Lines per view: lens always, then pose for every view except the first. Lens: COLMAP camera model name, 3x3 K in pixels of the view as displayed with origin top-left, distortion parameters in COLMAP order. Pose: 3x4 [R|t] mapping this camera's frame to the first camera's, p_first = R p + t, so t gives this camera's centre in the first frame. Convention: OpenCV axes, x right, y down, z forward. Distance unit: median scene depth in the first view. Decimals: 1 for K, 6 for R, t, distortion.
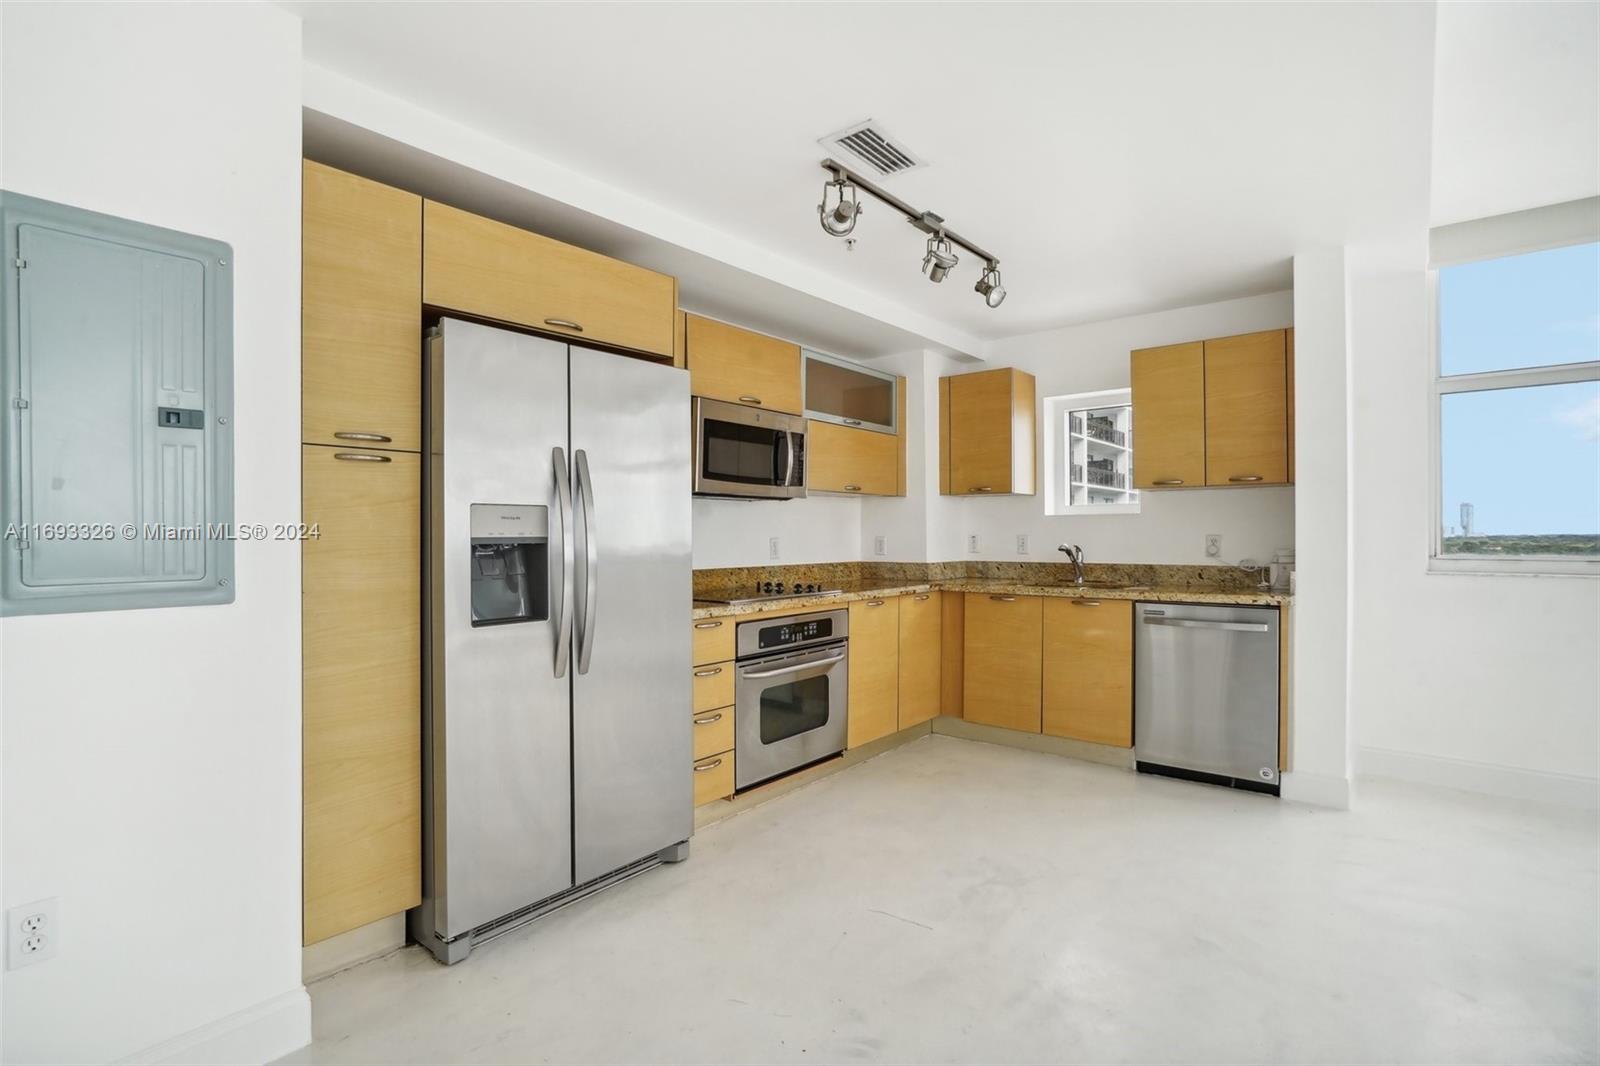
lens RADIAL K [[762.7, 0, 800.6], [0, 762.7, 526.8], [0, 0, 1]] dist [-0.044019, 0.012965]
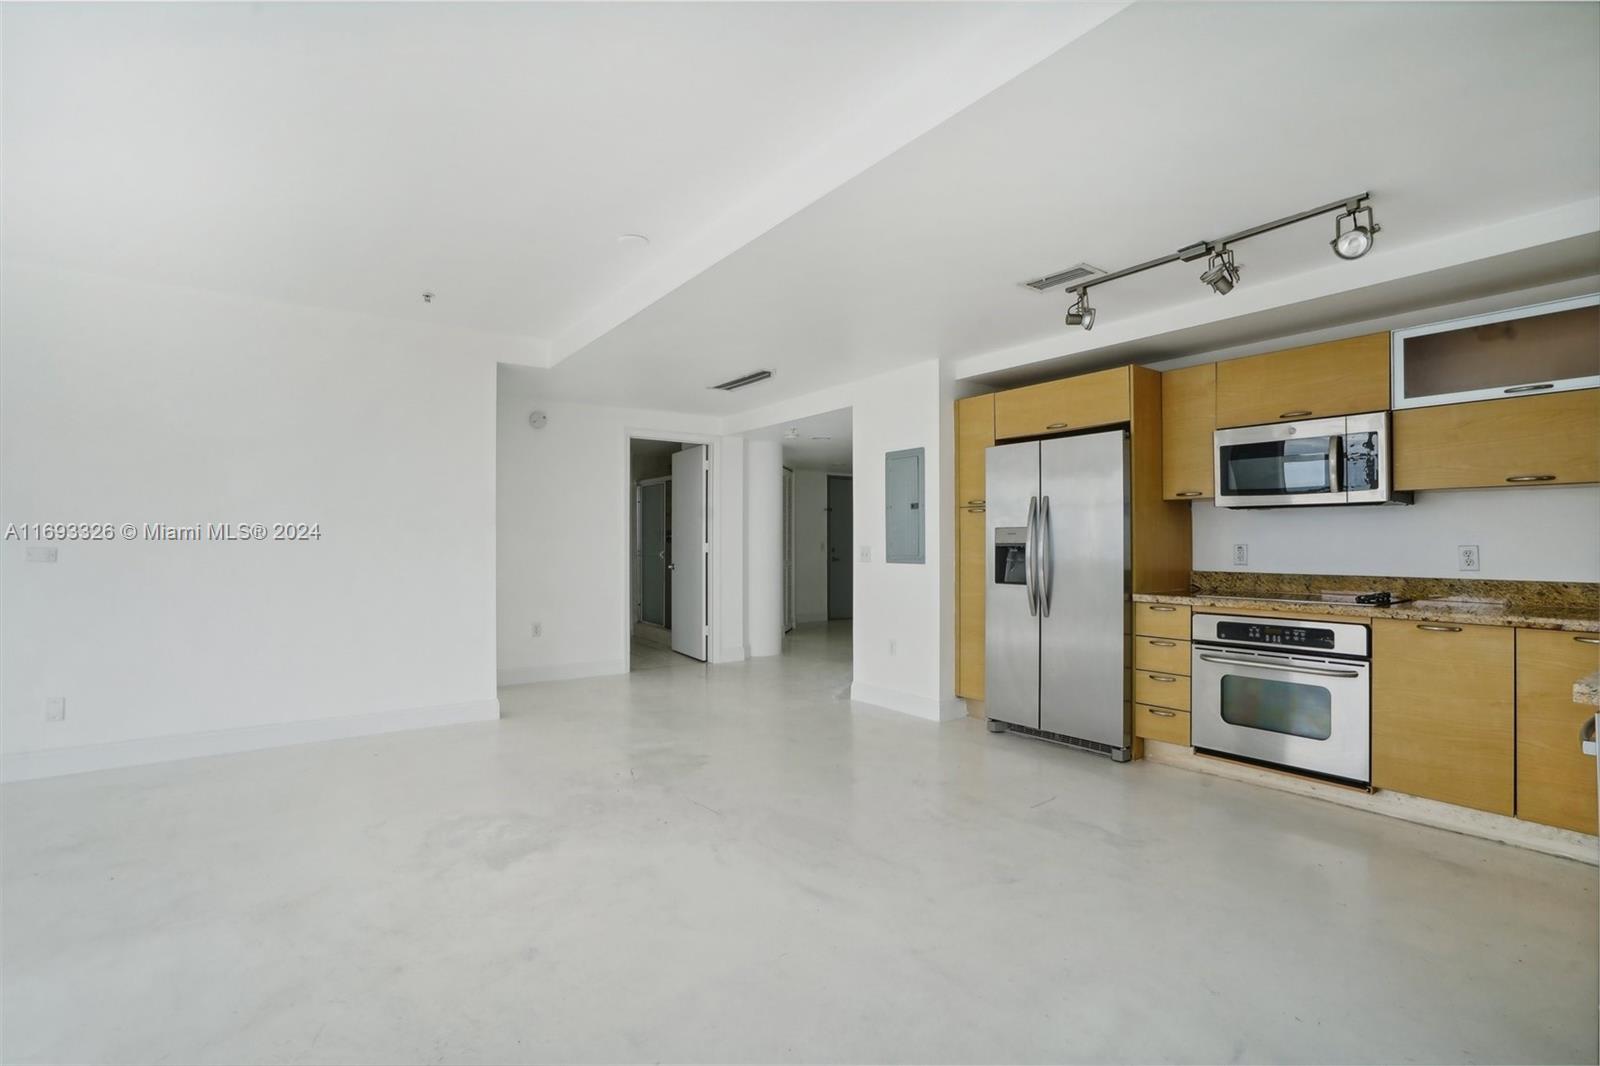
lens RADIAL K [[762.7, 0, 791.6], [0, 762.7, 544.9], [0, 0, 1]] dist [-0.044019, 0.012965]
pose [[-0.260290, 0.007265, -0.965503, 1.082663], [0.012558, 0.999913, 0.004139, 0.001433], [0.965449, -0.011047, -0.260359, 0.579139]]
